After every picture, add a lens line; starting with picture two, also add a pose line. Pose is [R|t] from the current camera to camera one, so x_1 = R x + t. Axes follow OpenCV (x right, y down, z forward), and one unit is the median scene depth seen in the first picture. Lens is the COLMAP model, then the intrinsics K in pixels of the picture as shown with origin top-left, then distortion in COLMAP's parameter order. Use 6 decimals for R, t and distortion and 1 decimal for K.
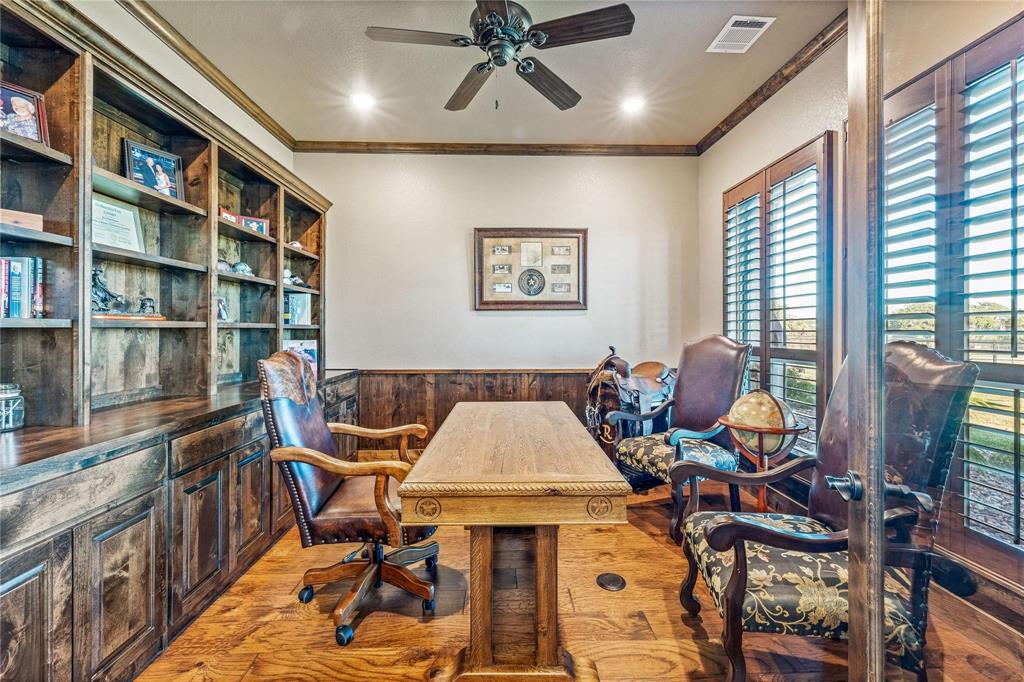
lens RADIAL K [[408.2, 0, 512.0], [0, 408.2, 341.0], [0, 0, 1]] dist [0.001165, 0.000219]
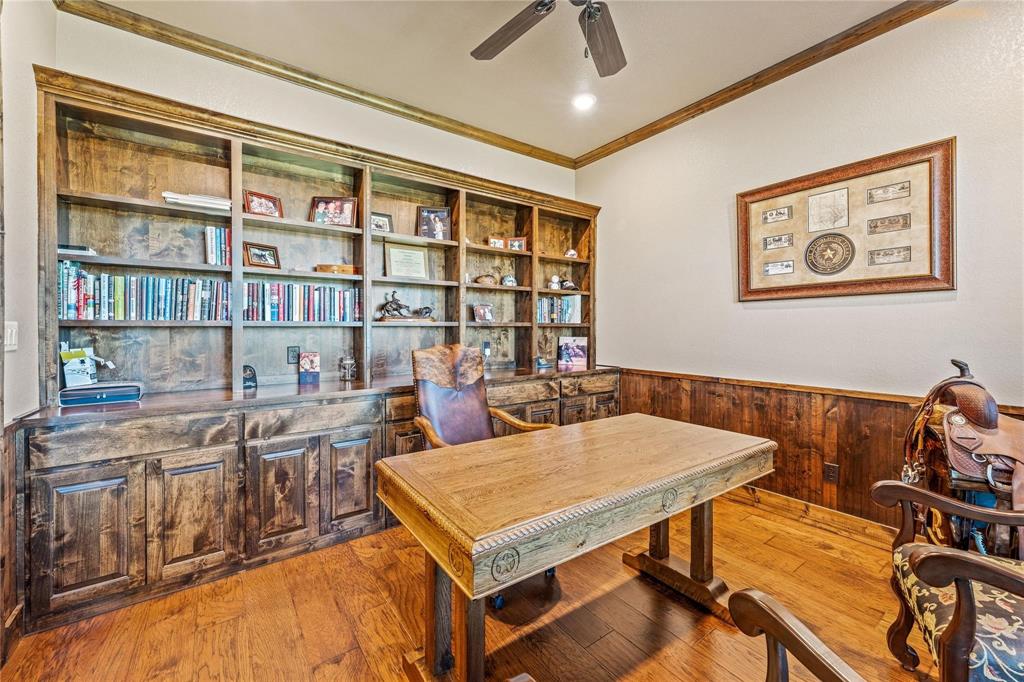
lens RADIAL K [[408.2, 0, 512.0], [0, 408.2, 341.0], [0, 0, 1]] dist [0.001165, 0.000219]
pose [[0.564026, 0.025826, -0.825353, 0.310047], [-0.022573, 0.999619, 0.015854, -0.004992], [0.825448, 0.009688, 0.564394, 0.226442]]
